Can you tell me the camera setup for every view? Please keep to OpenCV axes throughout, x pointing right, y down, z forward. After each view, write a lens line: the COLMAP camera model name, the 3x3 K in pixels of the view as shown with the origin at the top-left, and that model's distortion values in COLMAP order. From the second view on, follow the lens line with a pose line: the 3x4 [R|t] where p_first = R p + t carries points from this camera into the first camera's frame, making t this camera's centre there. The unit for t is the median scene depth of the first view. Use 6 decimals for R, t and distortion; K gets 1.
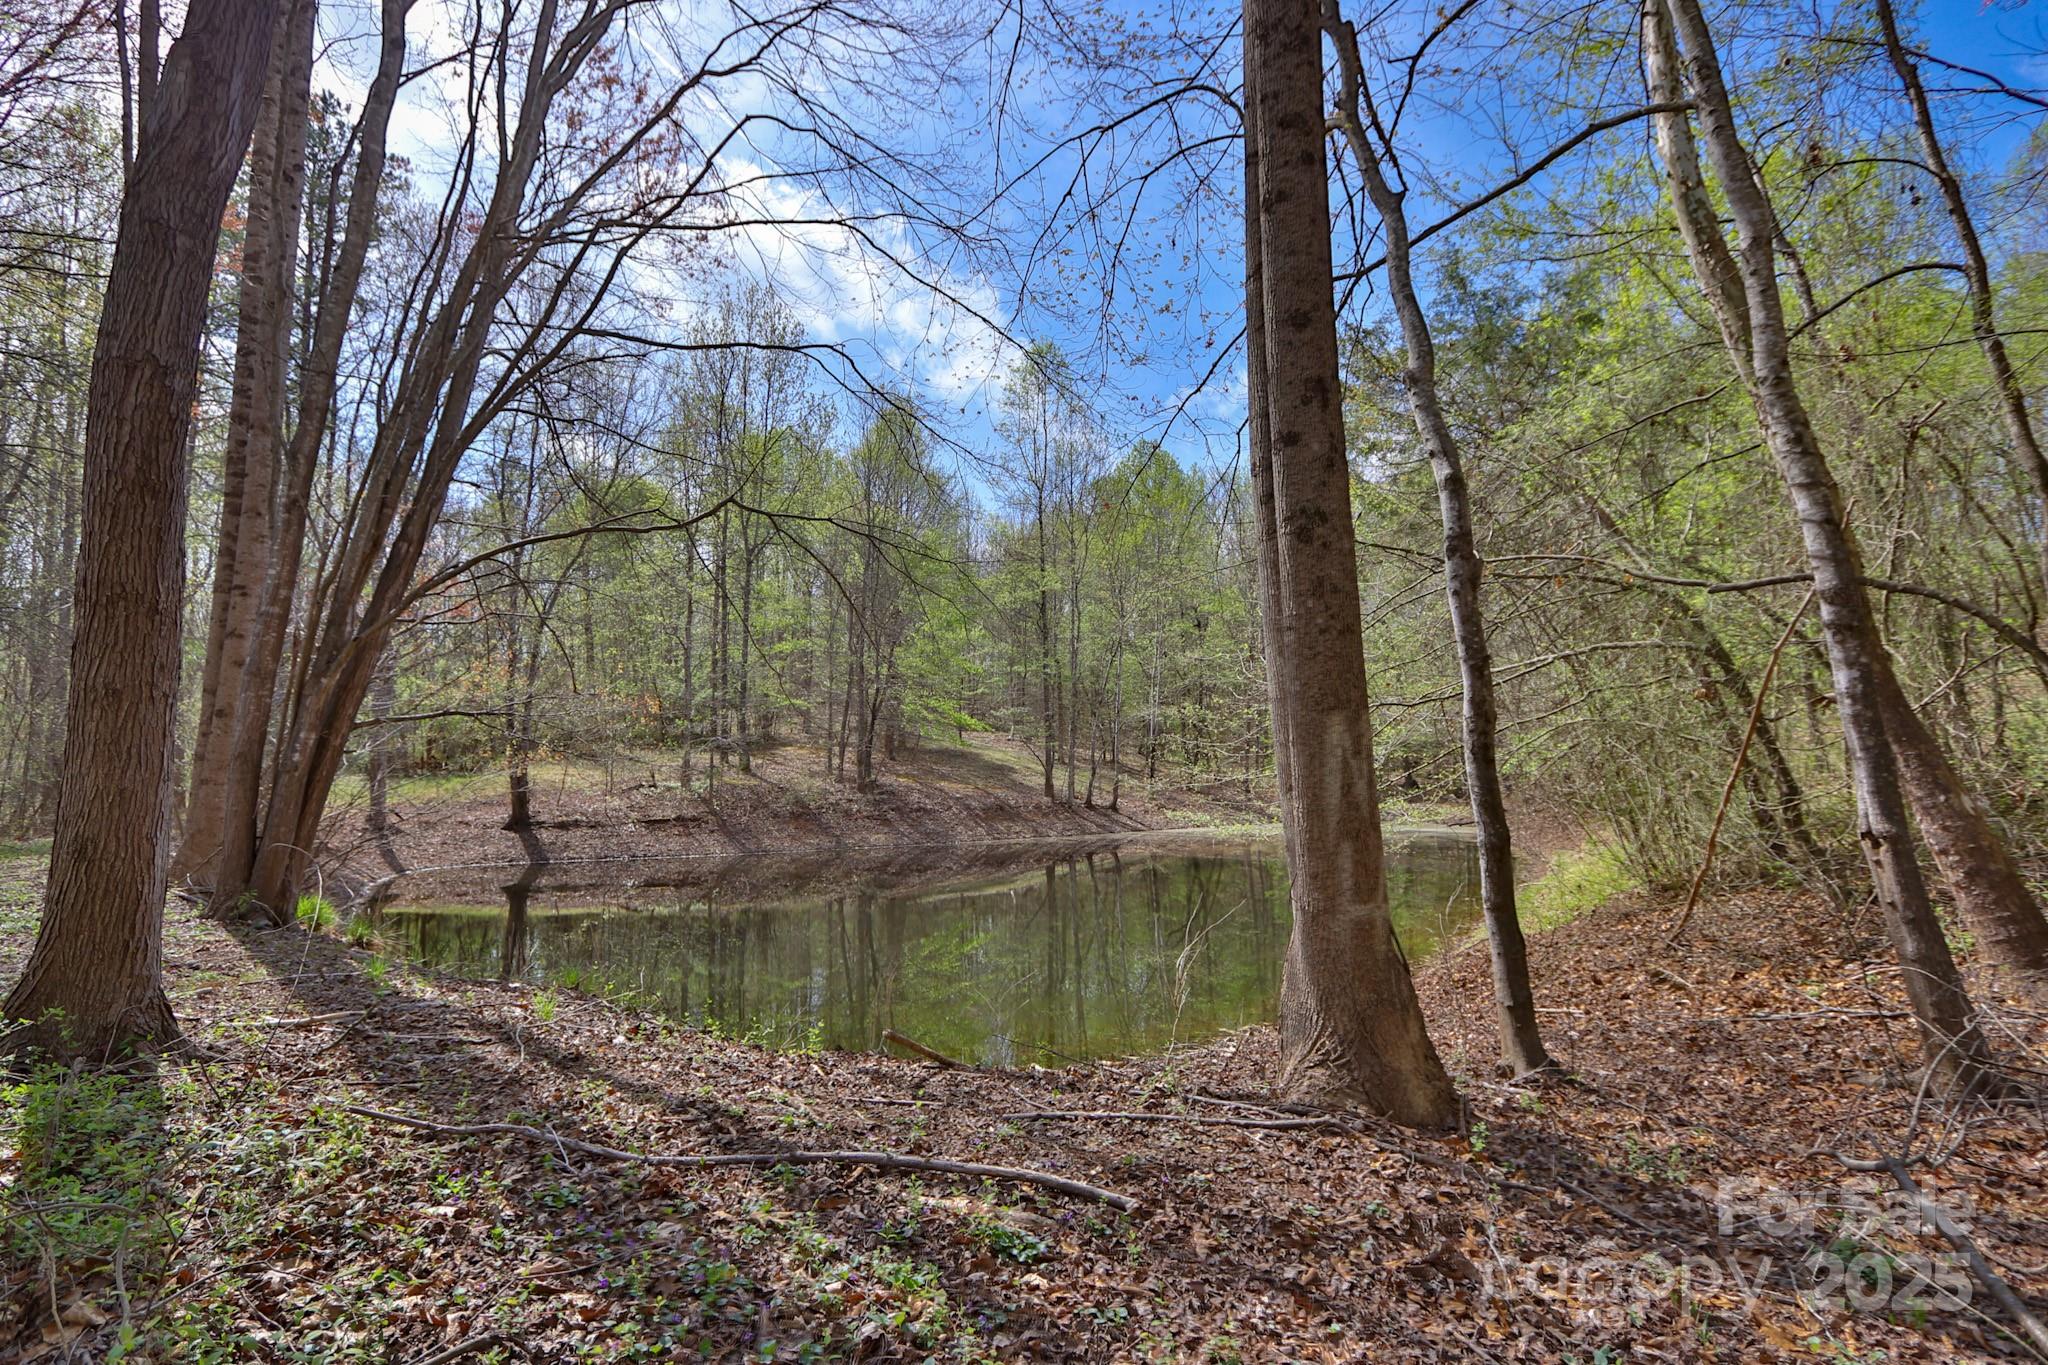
lens RADIAL K [[994.8, 0, 1020.0], [0, 994.8, 699.2], [0, 0, 1]] dist [-0.017540, 0.000487]
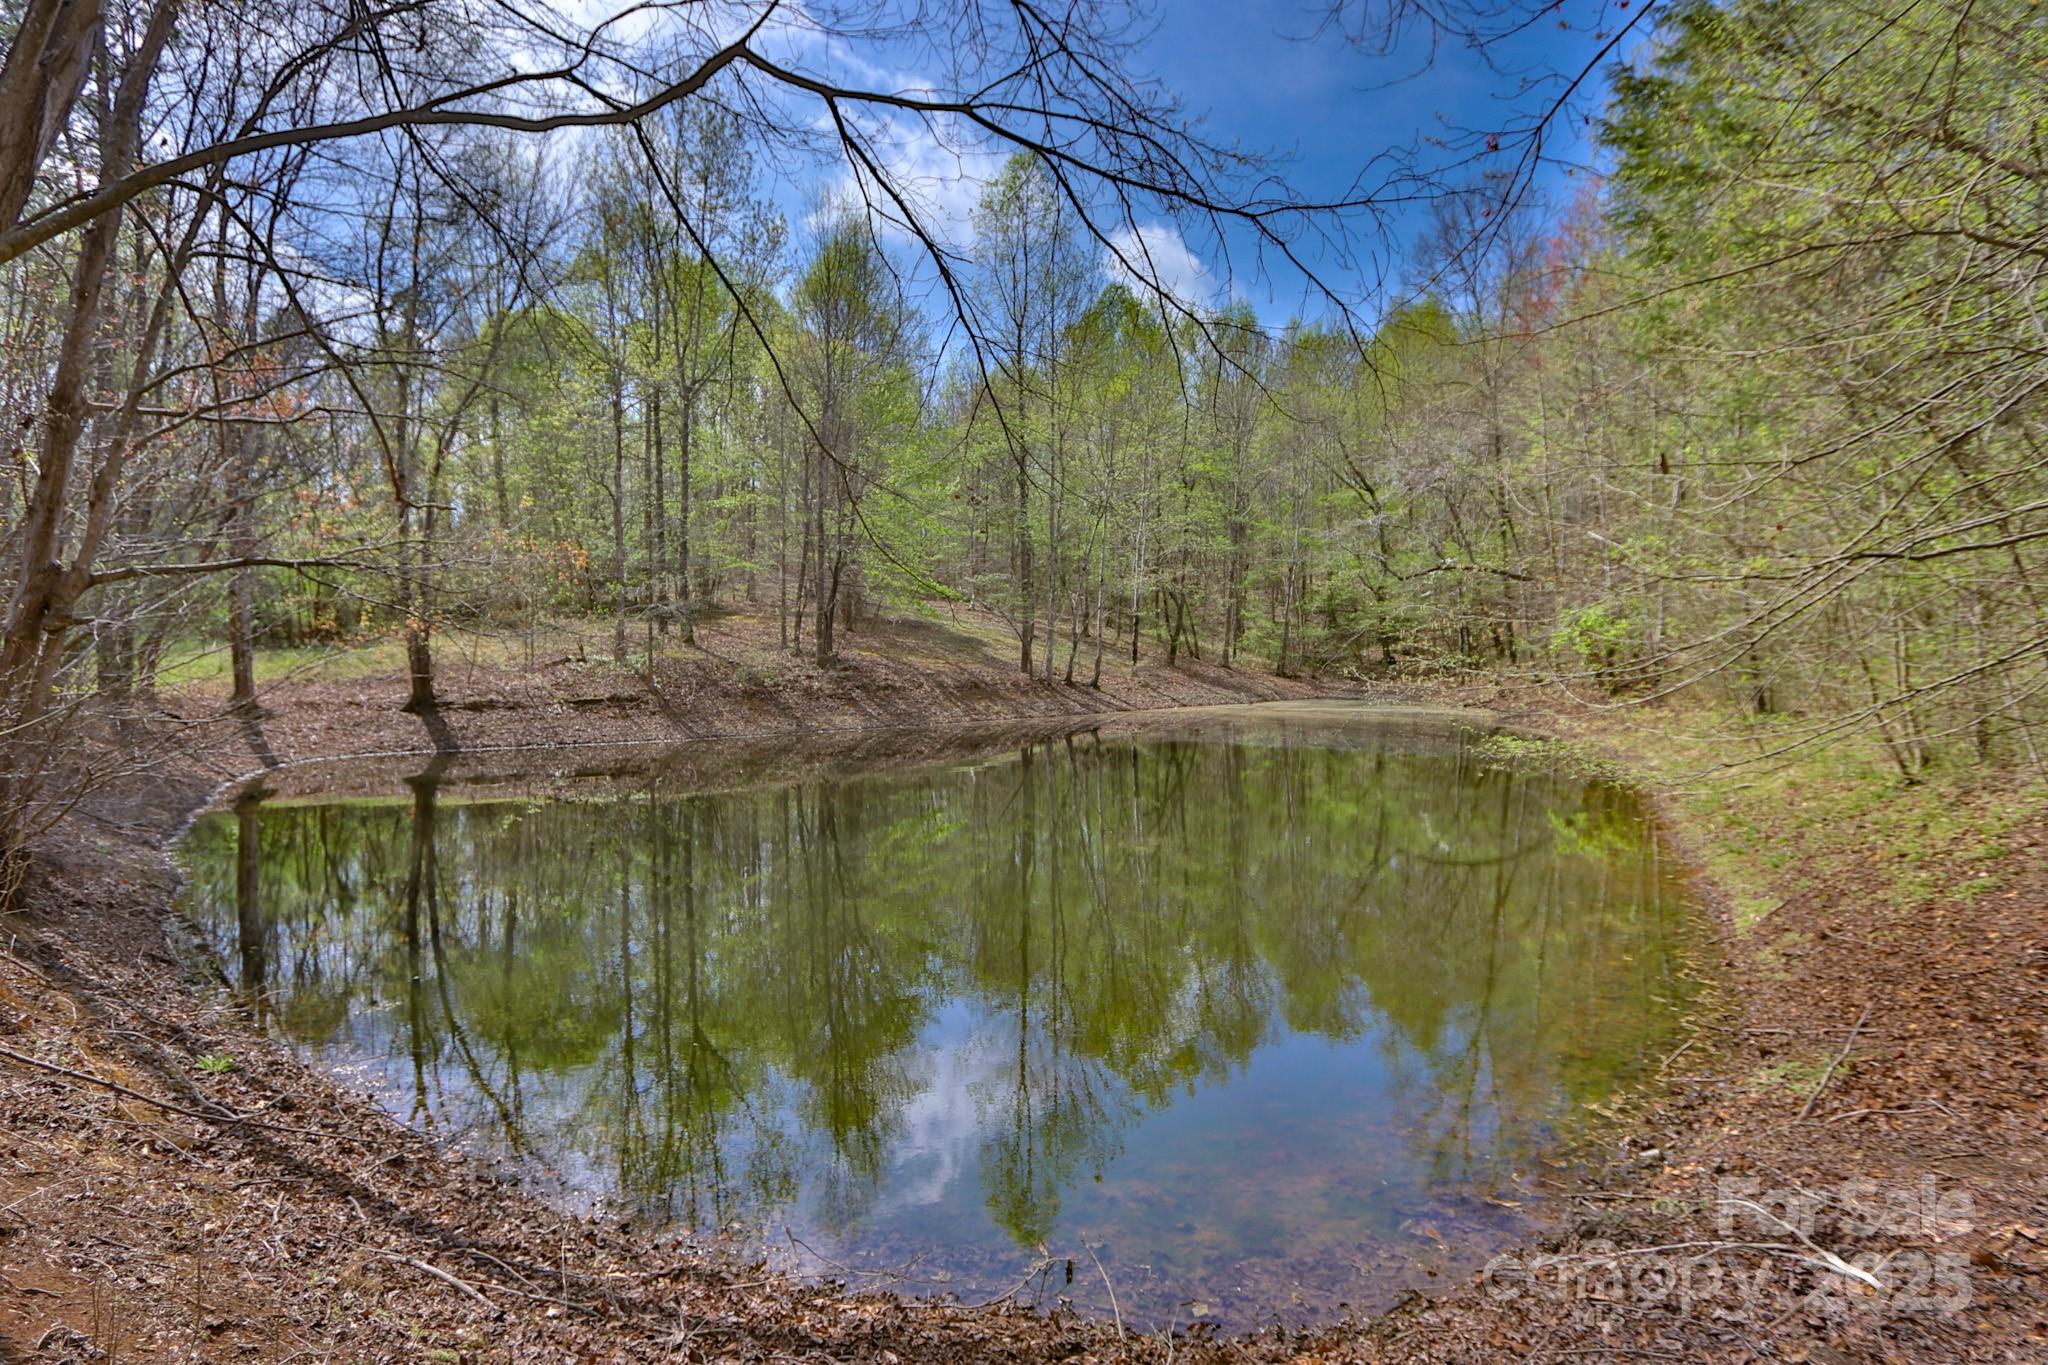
lens RADIAL K [[984.3, 0, 1010.8], [0, 984.3, 681.9], [0, 0, 1]] dist [-0.020128, 0.002161]
pose [[0.998288, 0.004913, 0.058289, -0.042014], [-0.011464, 0.993574, 0.112600, 0.005158], [-0.057361, -0.113076, 0.991929, 0.116559]]
